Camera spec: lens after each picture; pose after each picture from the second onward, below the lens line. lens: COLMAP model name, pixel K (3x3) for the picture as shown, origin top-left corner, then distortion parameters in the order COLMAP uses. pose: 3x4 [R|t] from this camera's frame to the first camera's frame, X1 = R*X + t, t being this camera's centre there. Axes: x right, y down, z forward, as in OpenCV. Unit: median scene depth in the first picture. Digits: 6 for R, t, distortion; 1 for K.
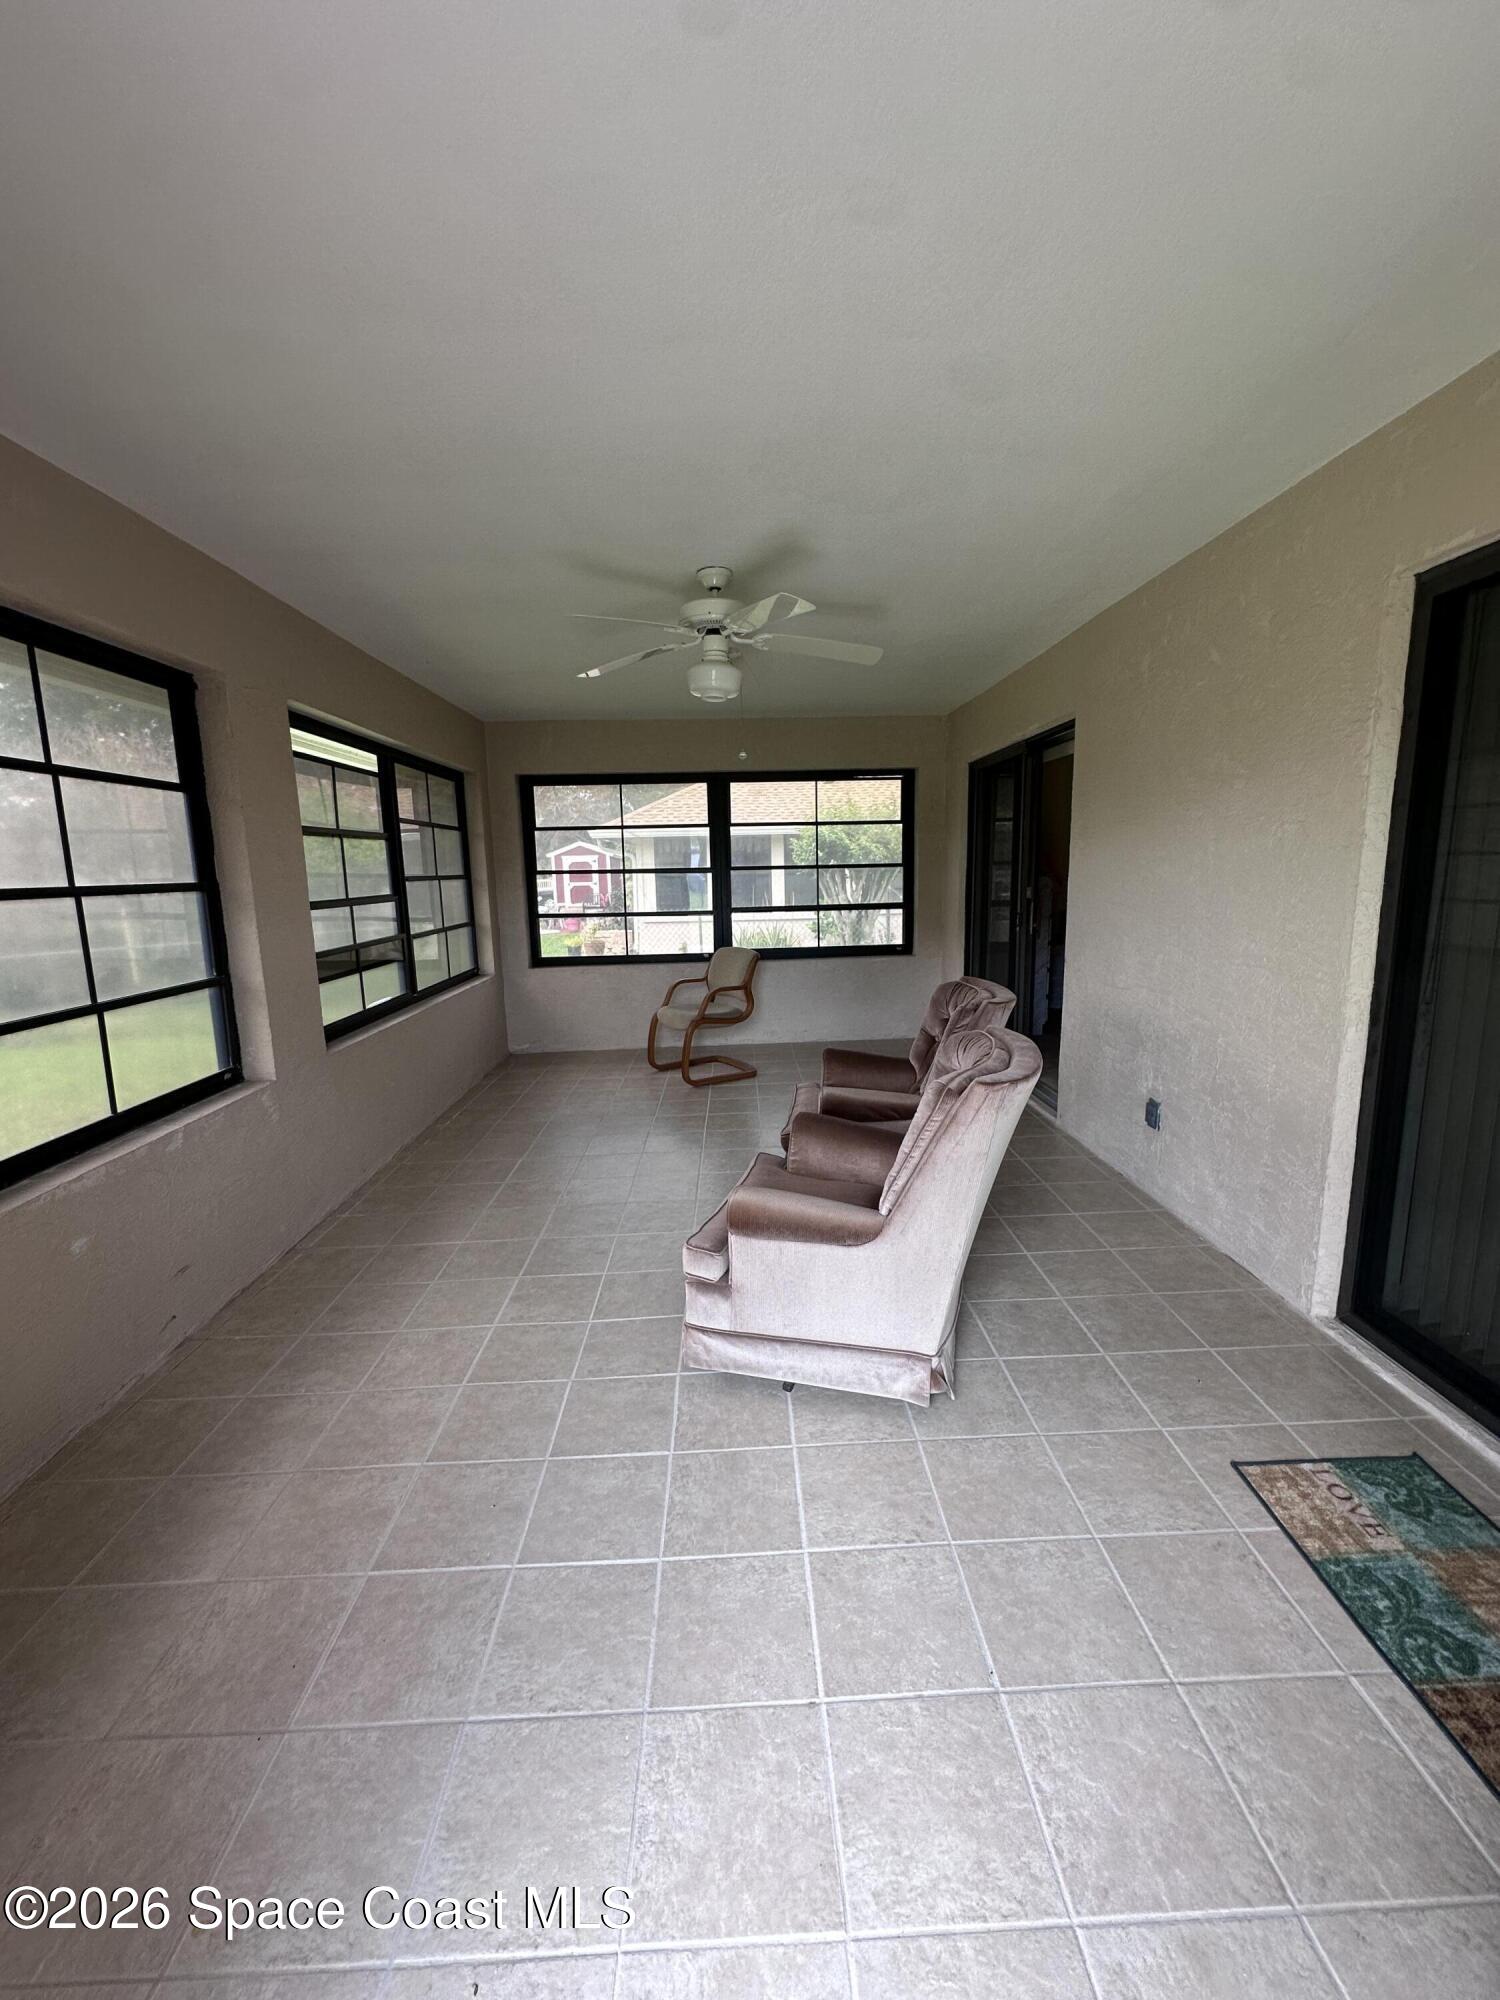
lens RADIAL K [[802.6, 0, 748.4], [0, 802.6, 1002.8], [0, 0, 1]] dist [-0.007555, 0.000947]
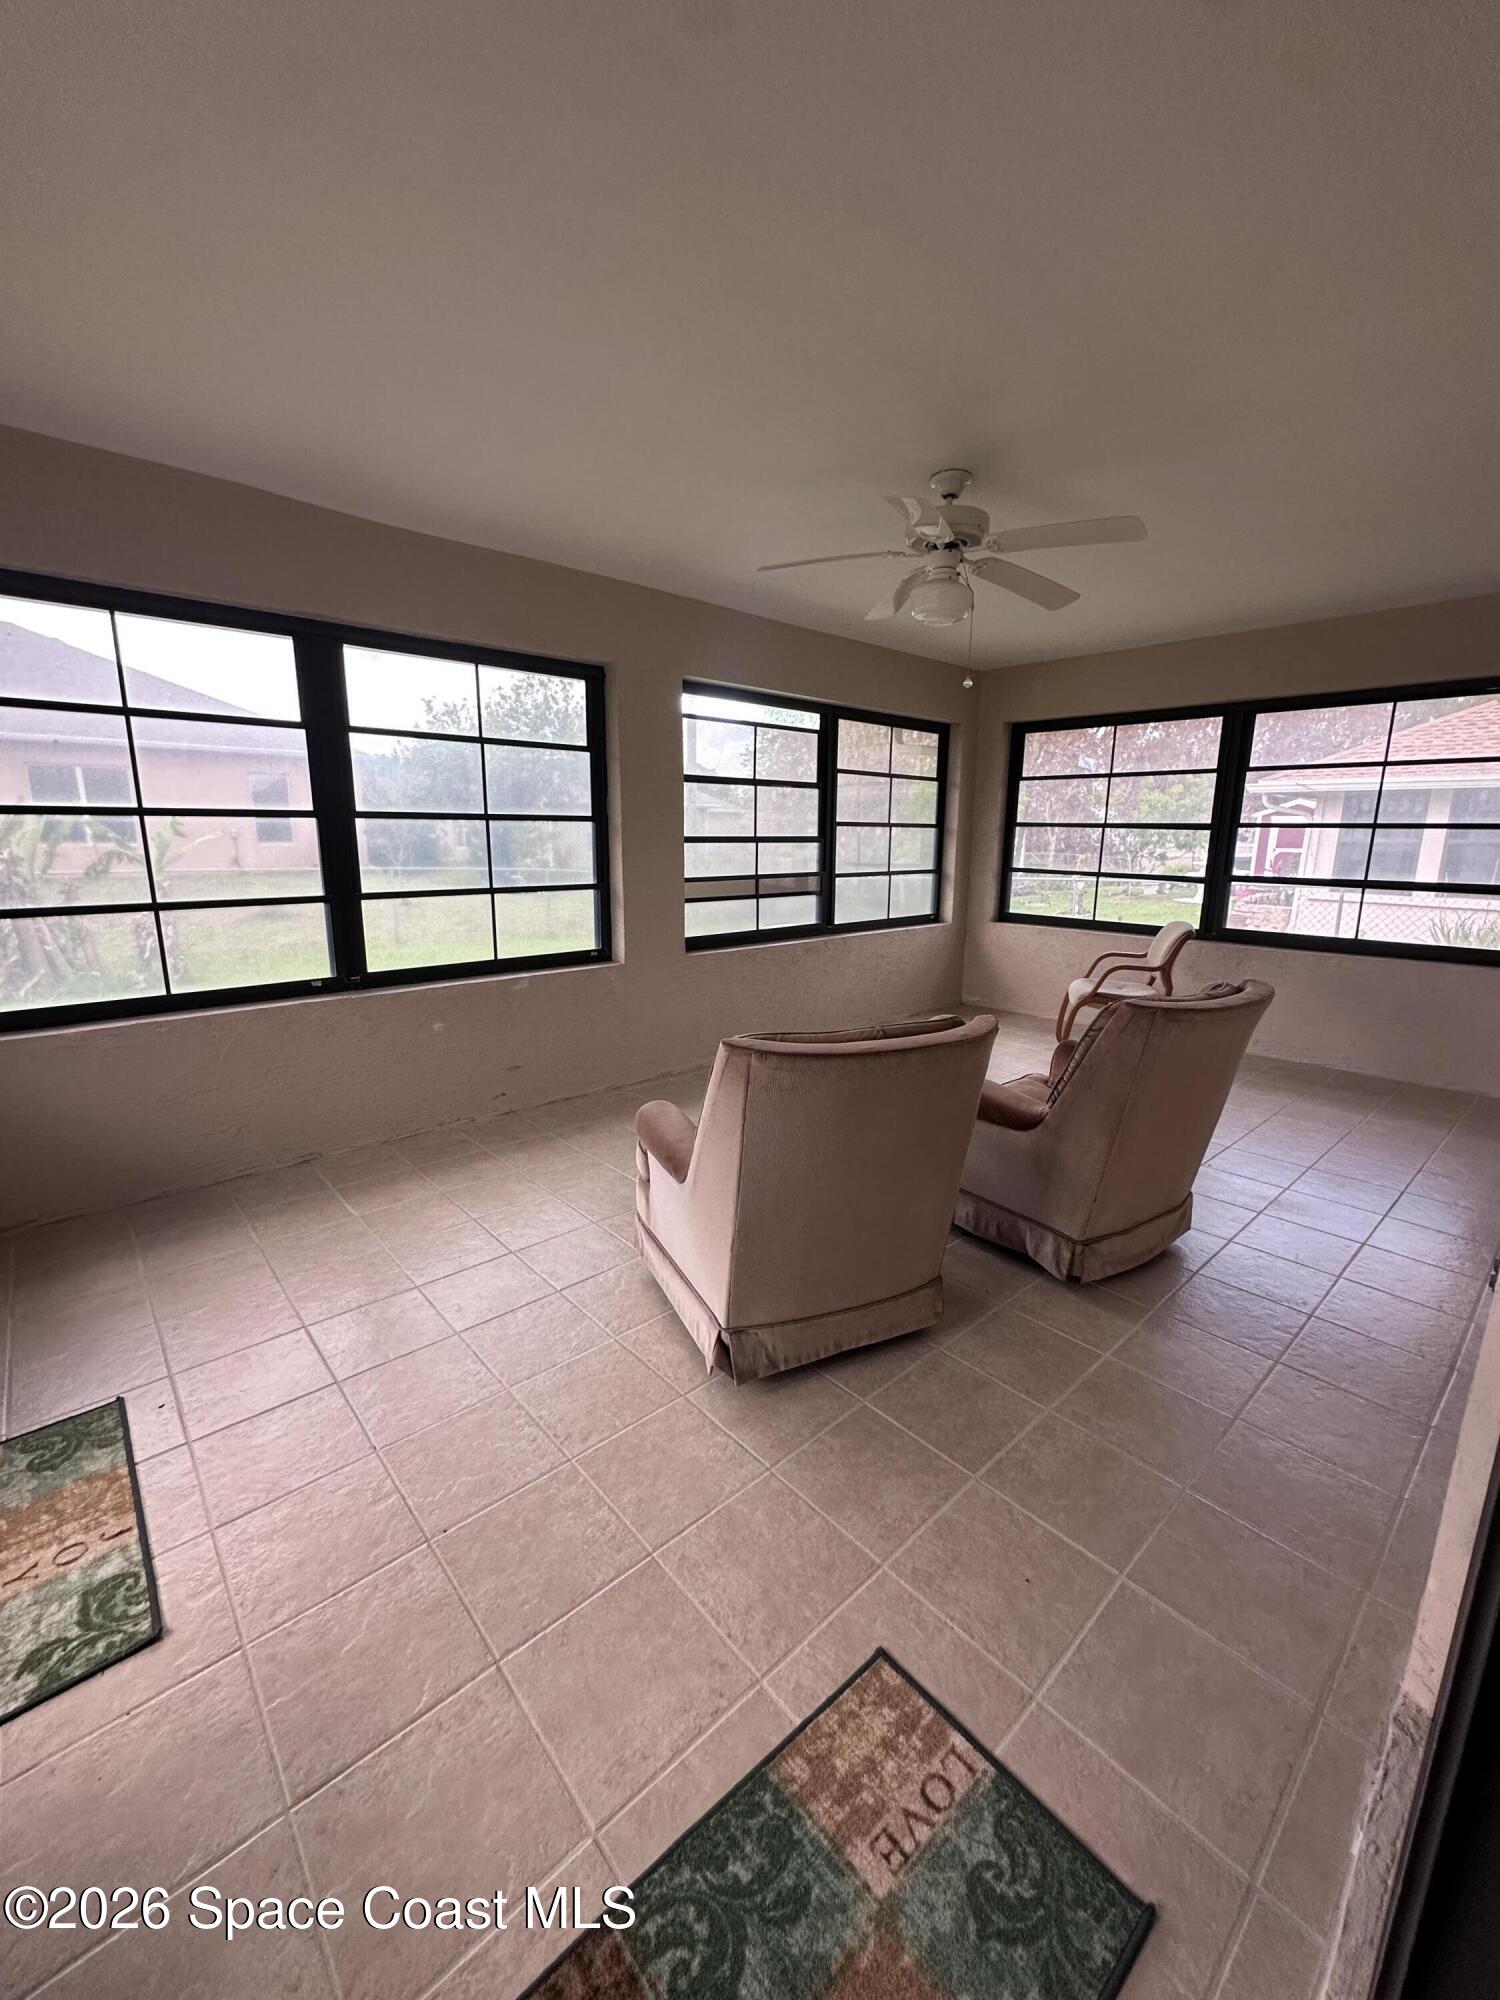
lens RADIAL K [[802.6, 0, 746.2], [0, 802.6, 997.2], [0, 0, 1]] dist [-0.007555, 0.000947]
pose [[0.641422, 0.183407, -0.744943, 0.858735], [-0.151712, 0.982152, 0.111179, -0.046450], [0.752038, 0.041704, 0.657799, 0.380412]]
